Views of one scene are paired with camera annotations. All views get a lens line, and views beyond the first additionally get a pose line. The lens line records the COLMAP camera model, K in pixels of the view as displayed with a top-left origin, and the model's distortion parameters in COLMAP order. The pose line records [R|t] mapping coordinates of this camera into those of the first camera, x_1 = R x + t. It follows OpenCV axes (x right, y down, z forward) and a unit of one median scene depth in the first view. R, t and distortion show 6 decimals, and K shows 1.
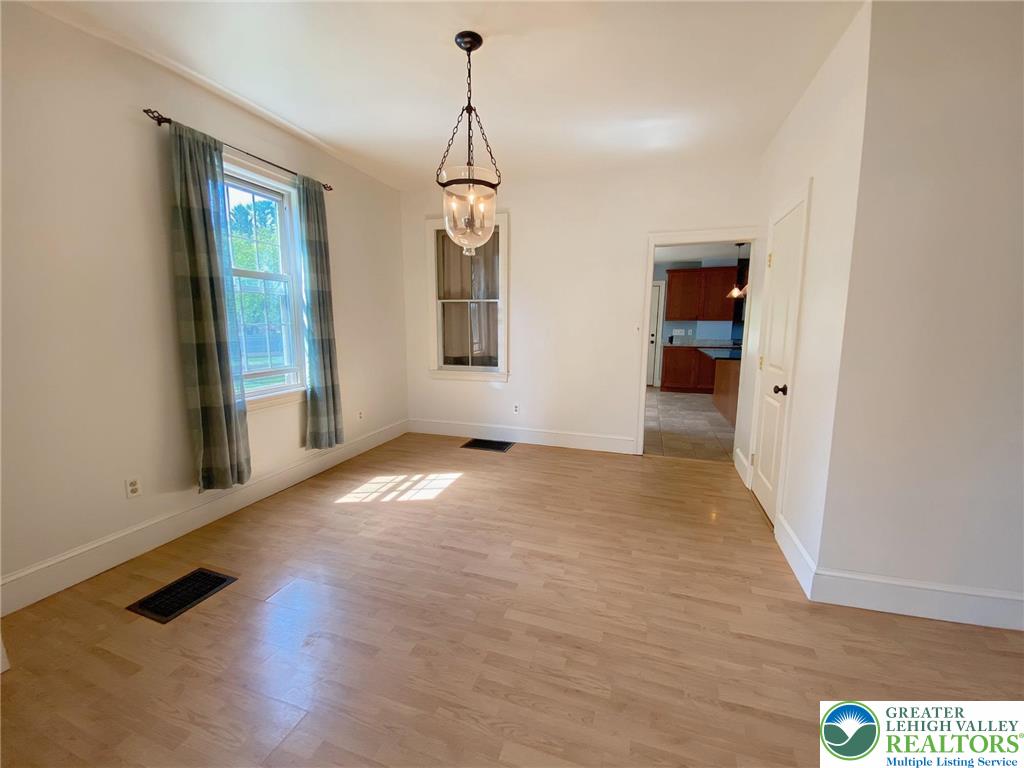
lens RADIAL K [[414.4, 0, 515.8], [0, 414.4, 380.1], [0, 0, 1]] dist [0.008061, -0.011019]
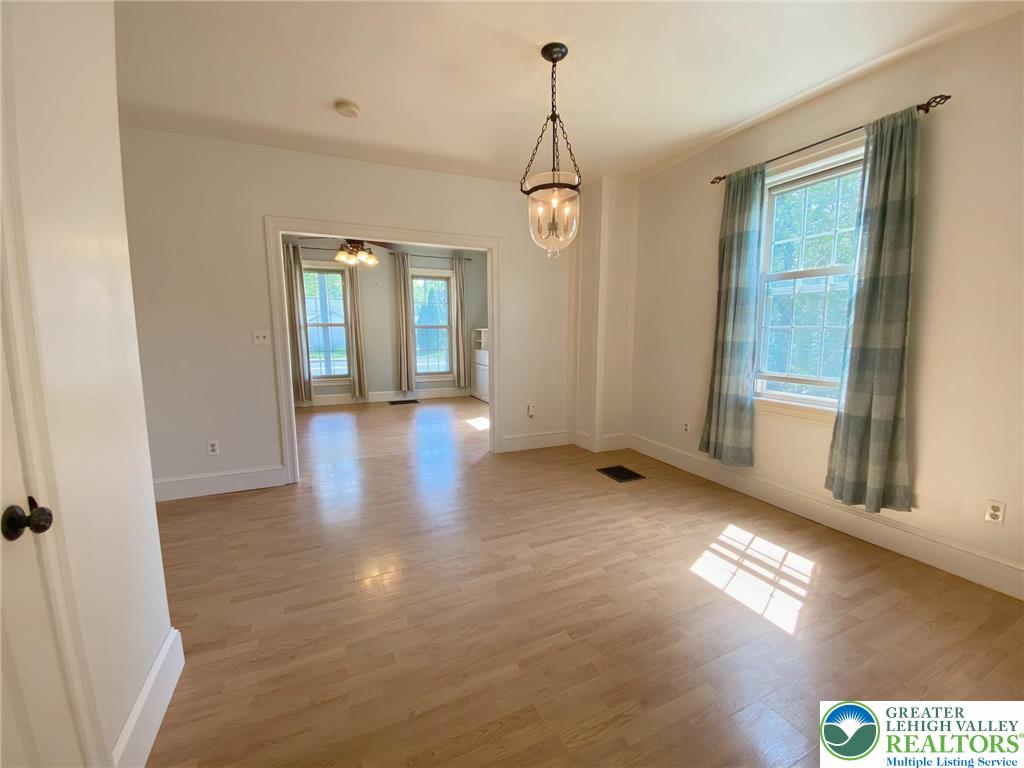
lens RADIAL K [[414.4, 0, 517.5], [0, 414.4, 382.8], [0, 0, 1]] dist [0.008061, -0.011019]
pose [[-0.739310, 0.083228, -0.668202, 0.484992], [-0.094928, 0.969540, 0.225791, -0.163551], [0.666641, 0.230360, -0.708889, 1.268700]]
